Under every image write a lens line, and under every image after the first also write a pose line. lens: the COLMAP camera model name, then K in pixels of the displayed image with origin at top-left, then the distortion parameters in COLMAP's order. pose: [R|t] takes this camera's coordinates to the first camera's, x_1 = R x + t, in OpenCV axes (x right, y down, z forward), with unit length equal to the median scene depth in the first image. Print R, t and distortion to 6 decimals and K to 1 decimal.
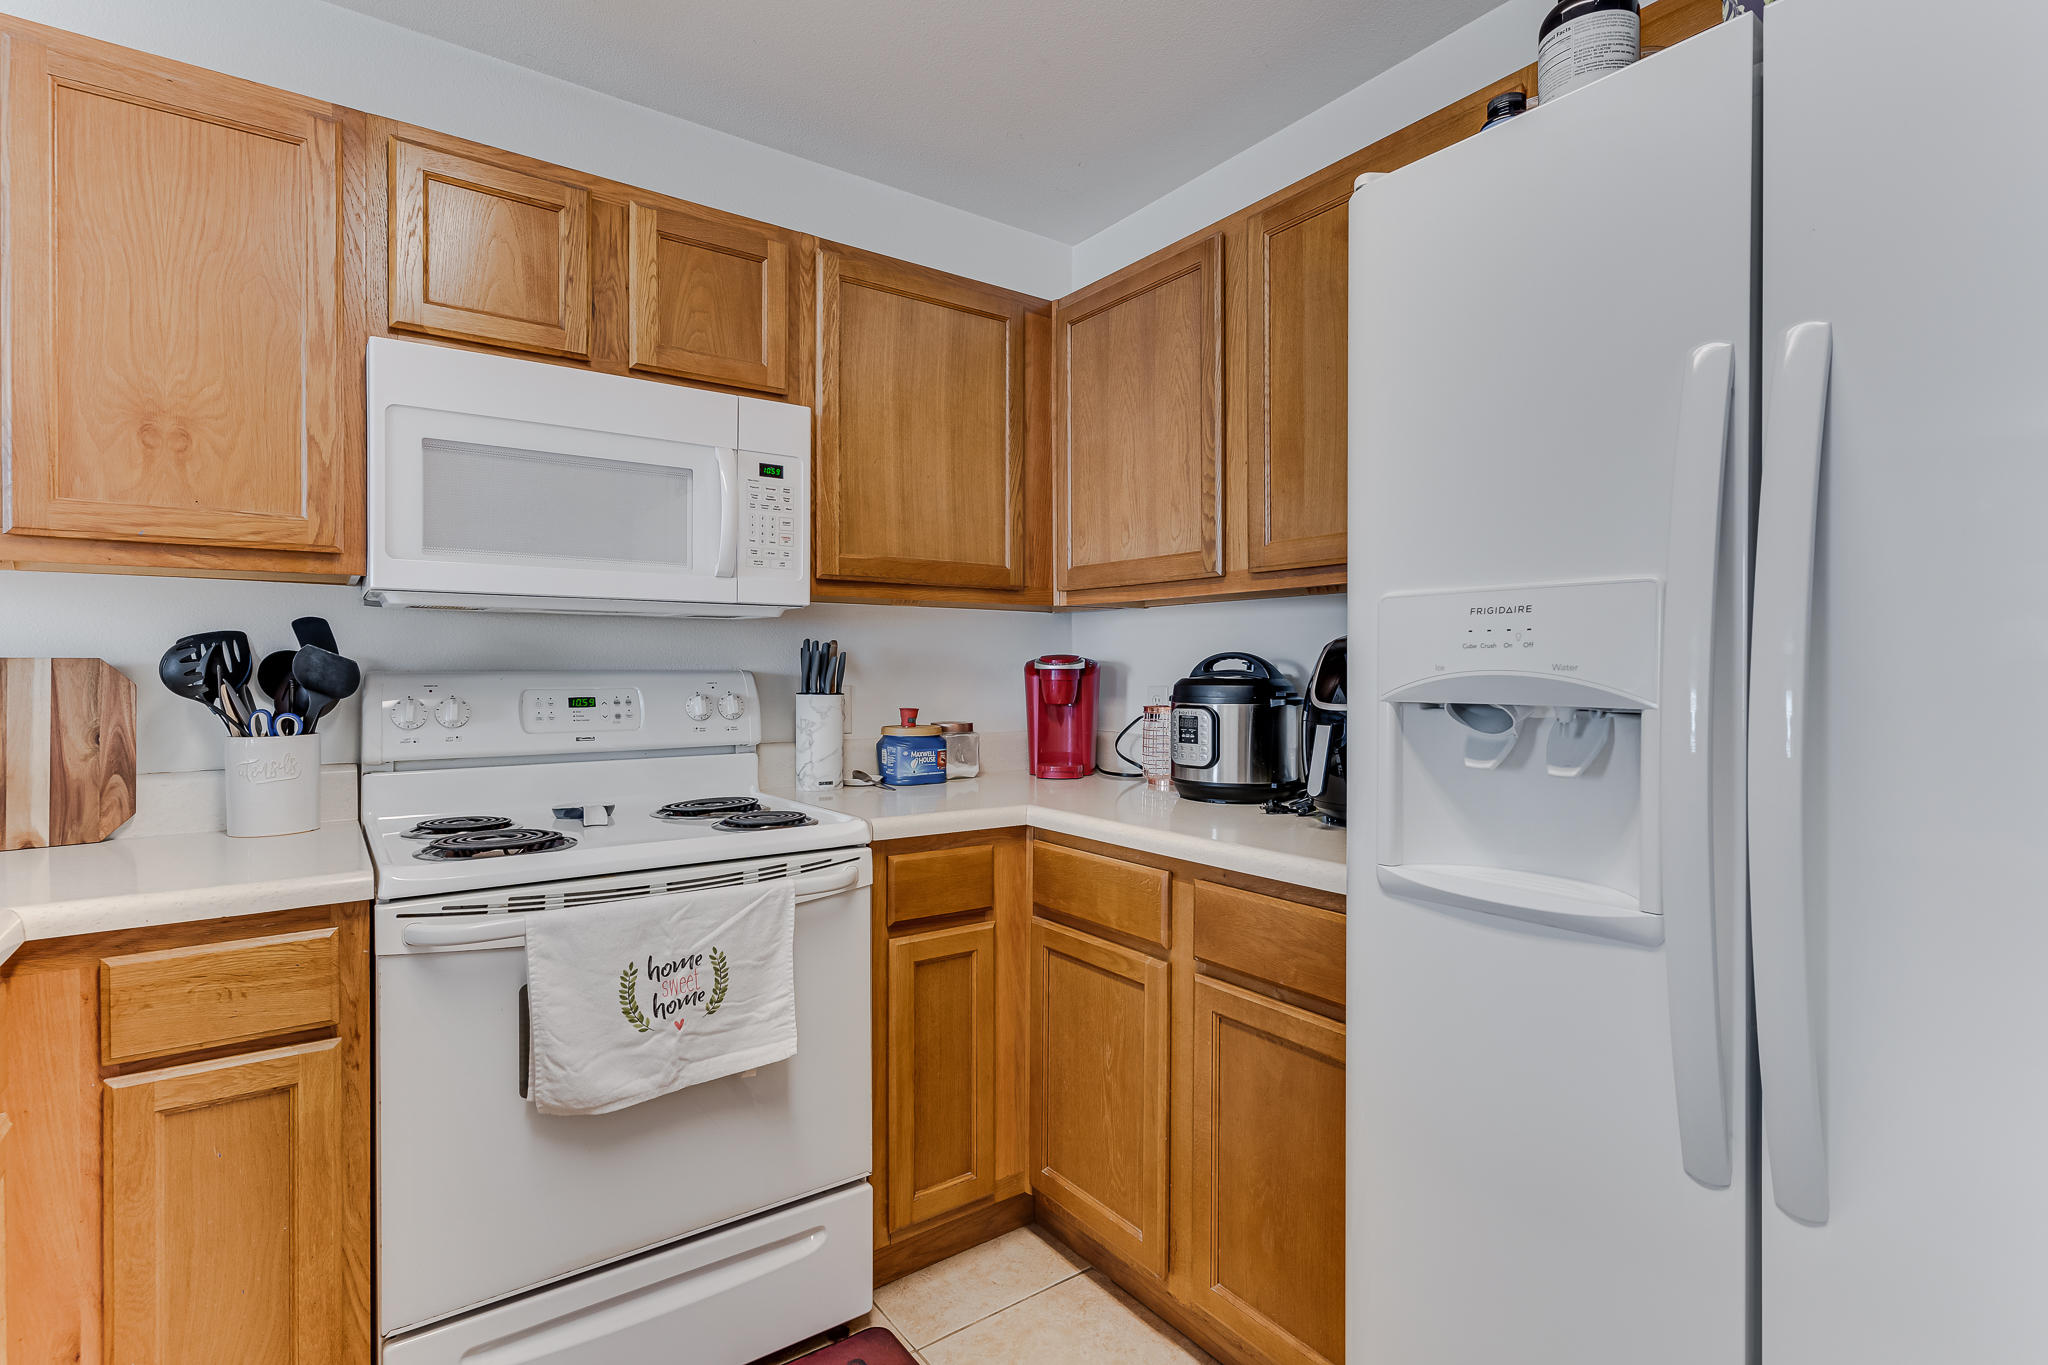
lens RADIAL K [[982.6, 0, 1006.4], [0, 982.6, 671.4], [0, 0, 1]] dist [0.006557, -0.001298]
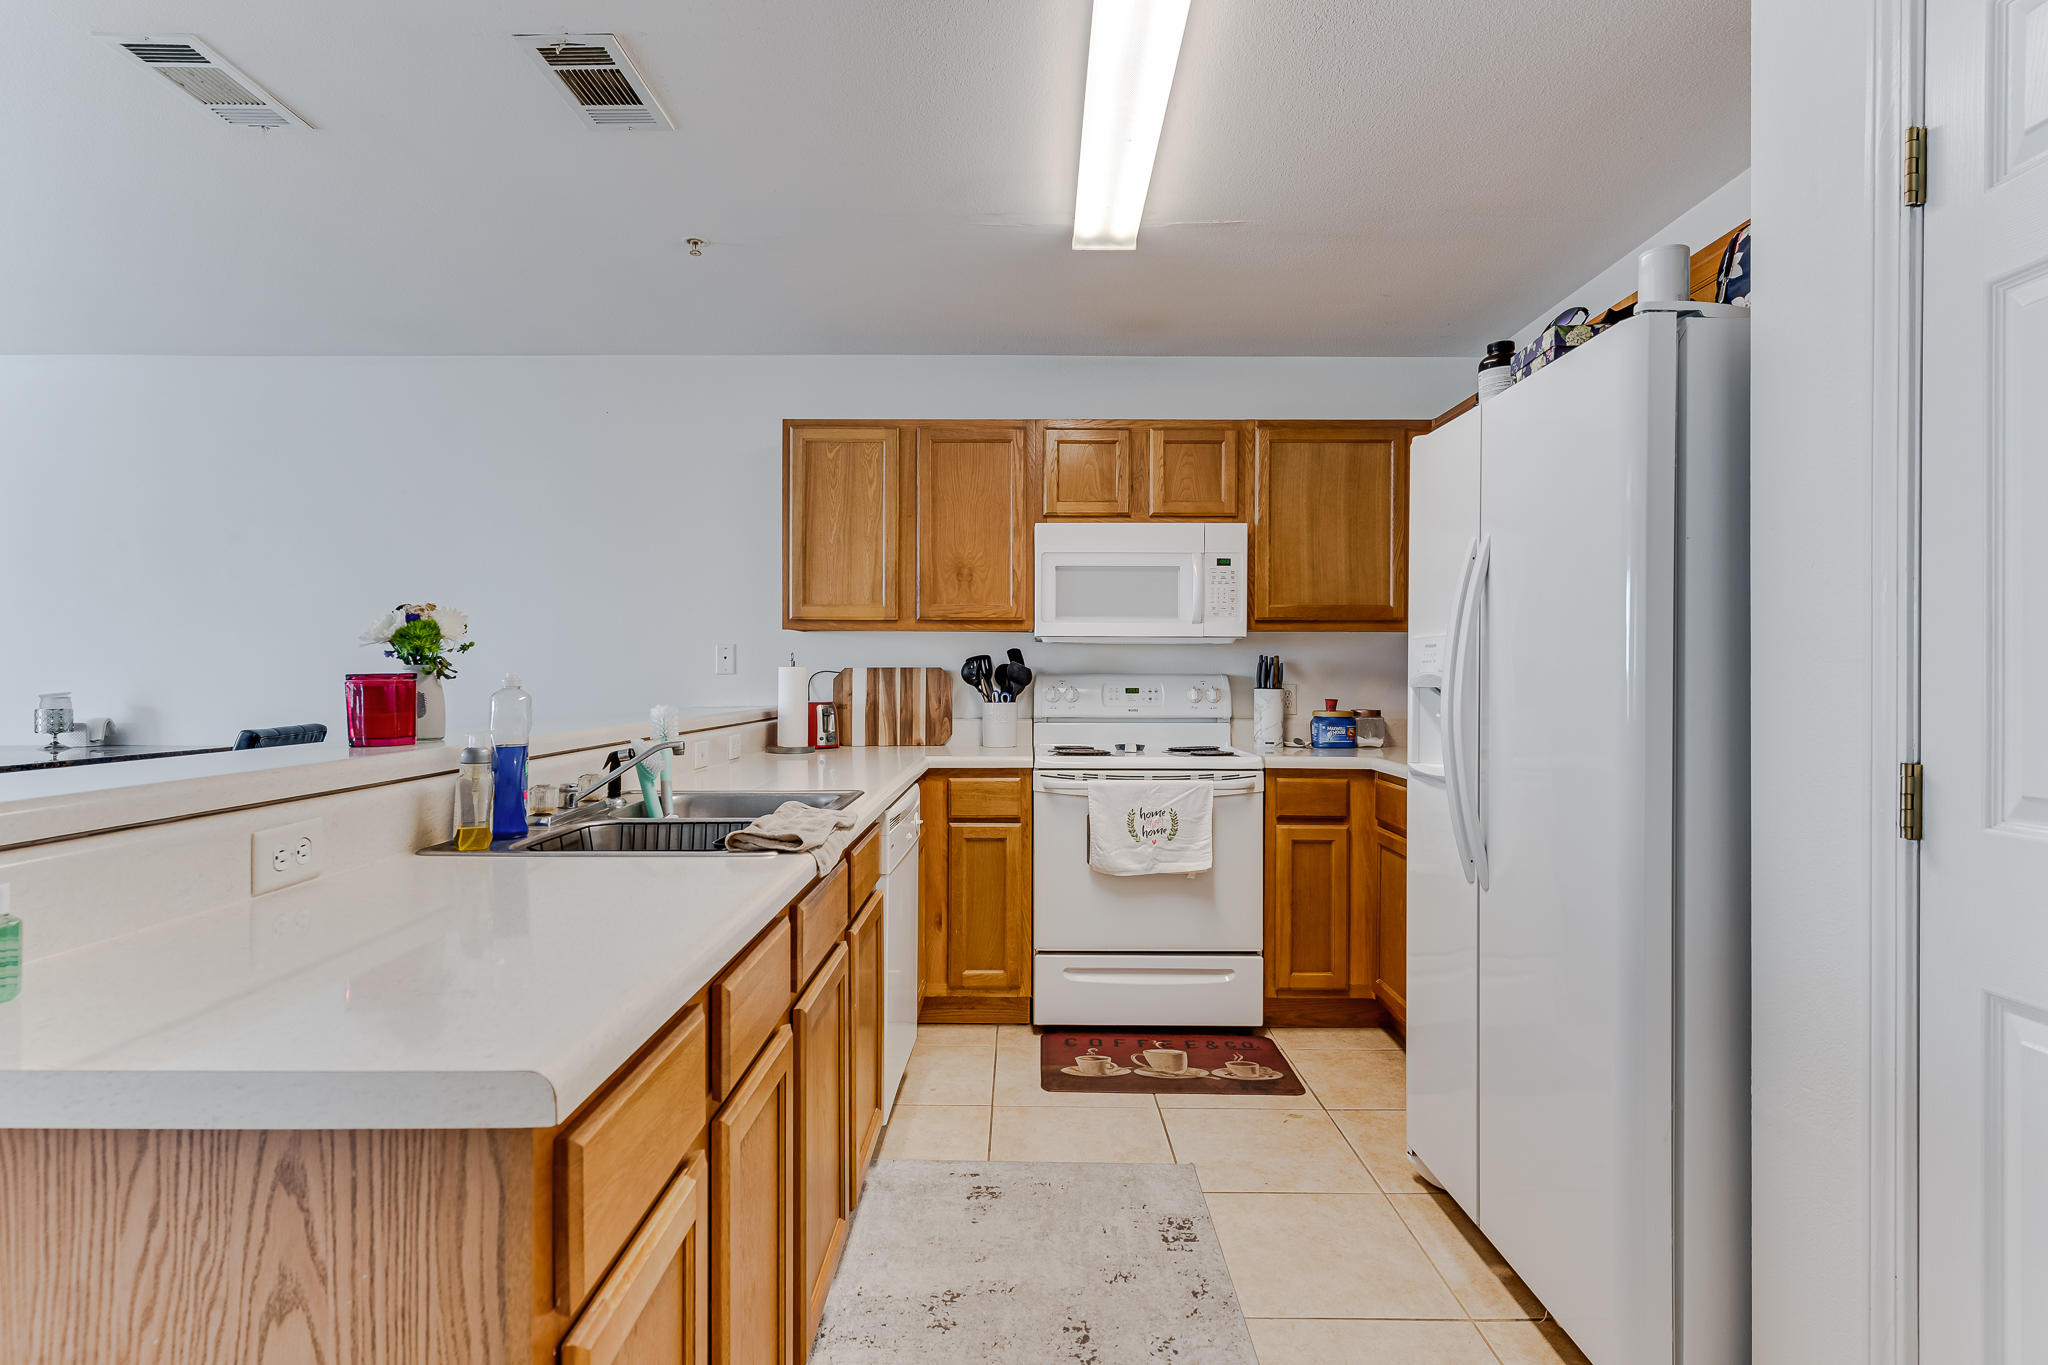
lens RADIAL K [[982.6, 0, 1024.2], [0, 982.6, 682.5], [0, 0, 1]] dist [0.006557, -0.001298]
pose [[0.815887, 0.006158, -0.578178, 0.535298], [-0.005732, 0.999980, 0.002562, 0.013461], [0.578183, 0.001224, 0.815907, -0.714102]]
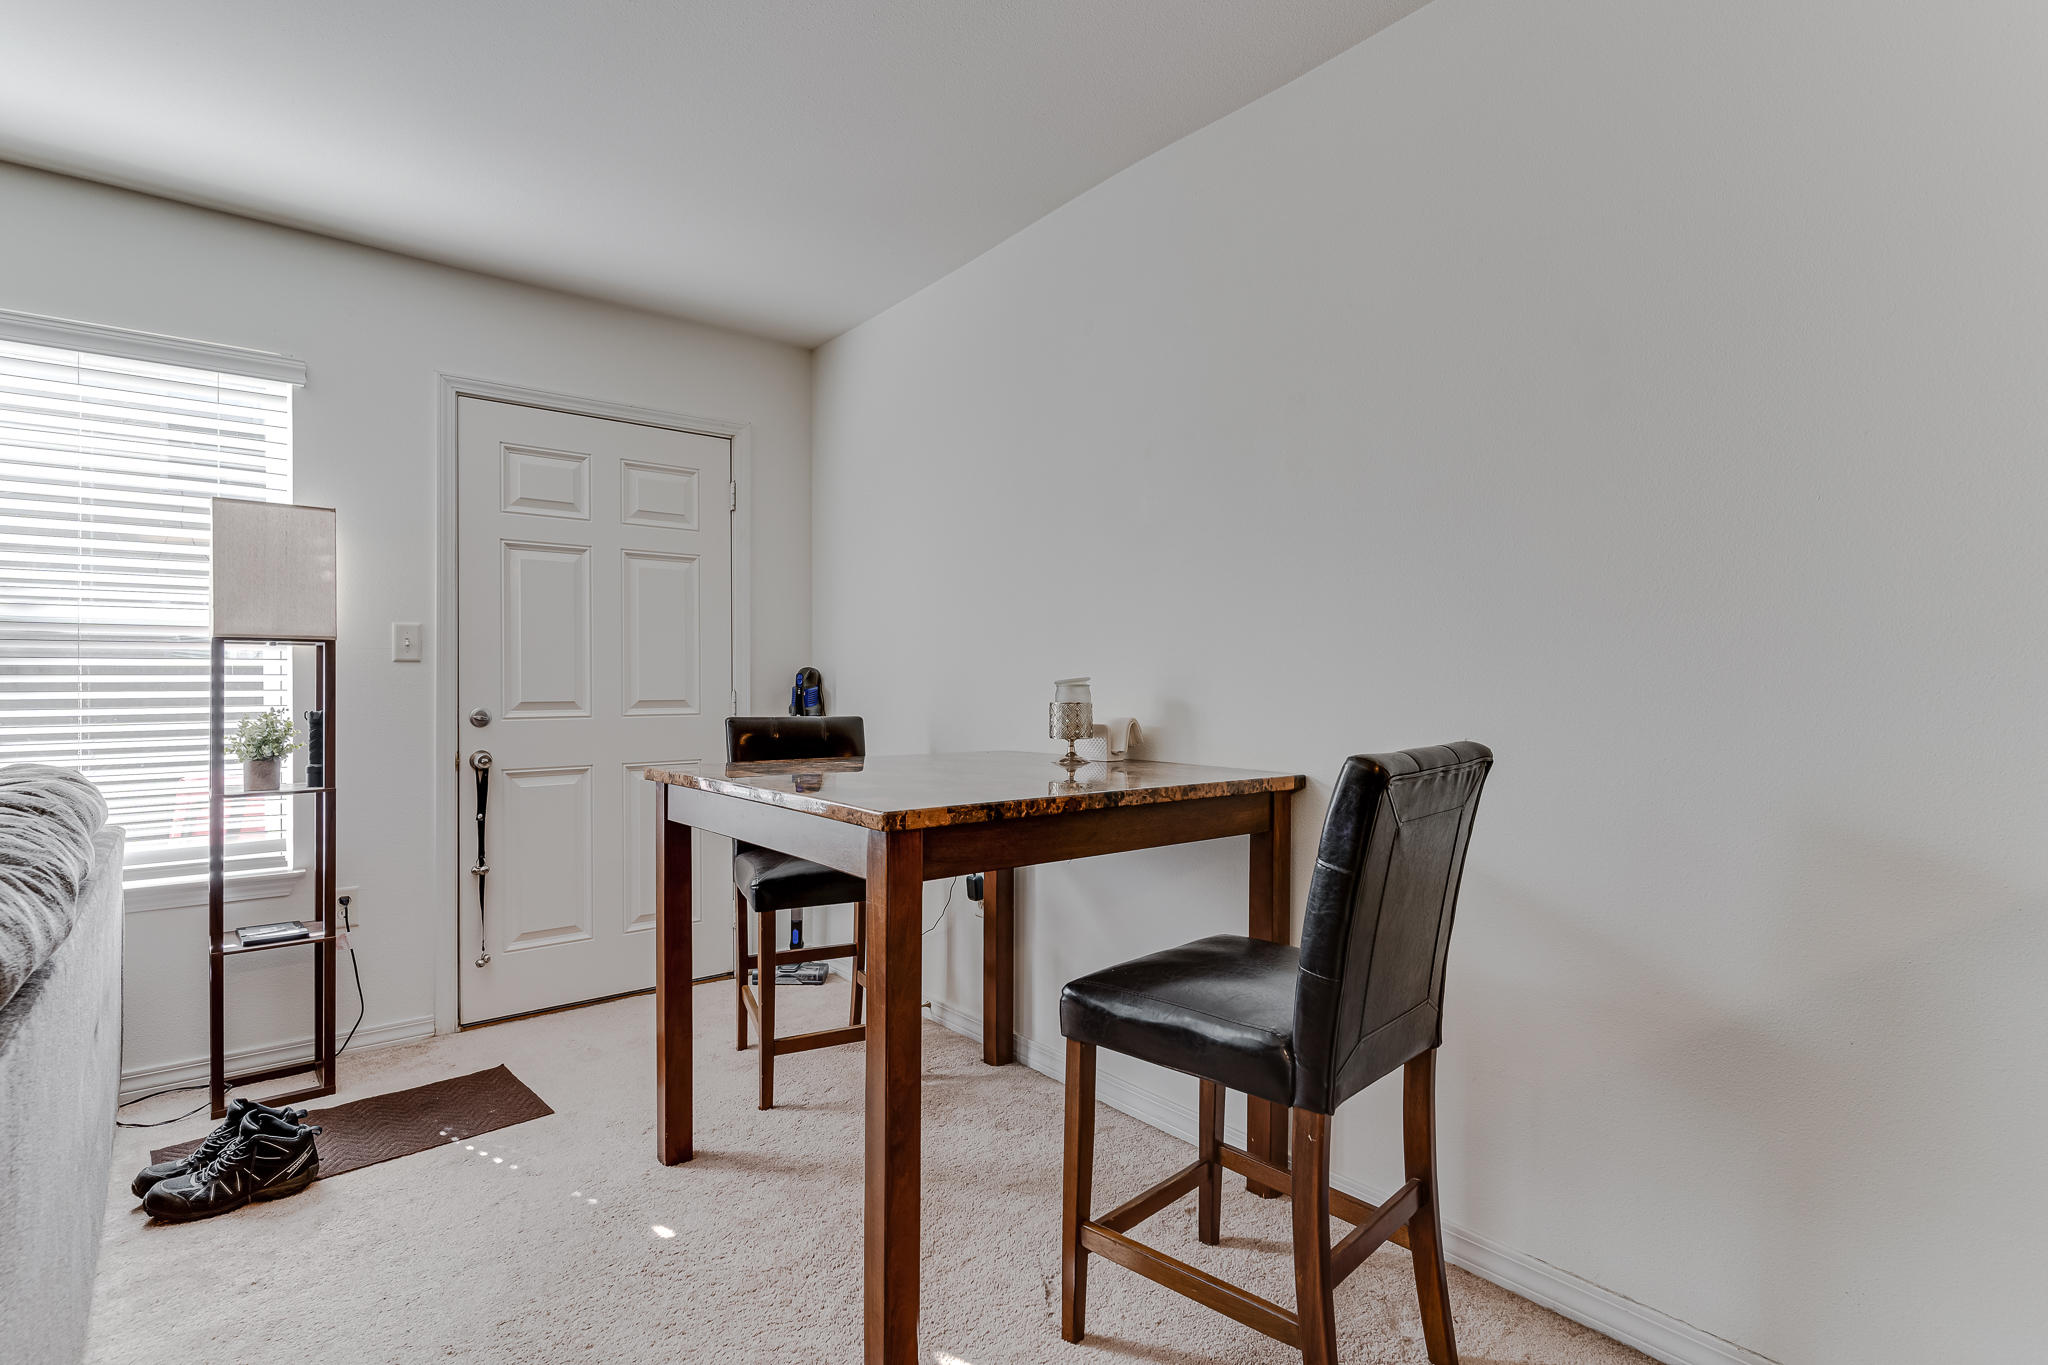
lens RADIAL K [[982.6, 0, 1008.6], [0, 982.6, 685.9], [0, 0, 1]] dist [0.006557, -0.001298]
pose [[0.048729, -0.001872, -0.998810, -0.947272], [-0.006077, 0.999979, -0.002171, 0.065923], [0.998794, 0.006176, 0.048717, -0.358844]]
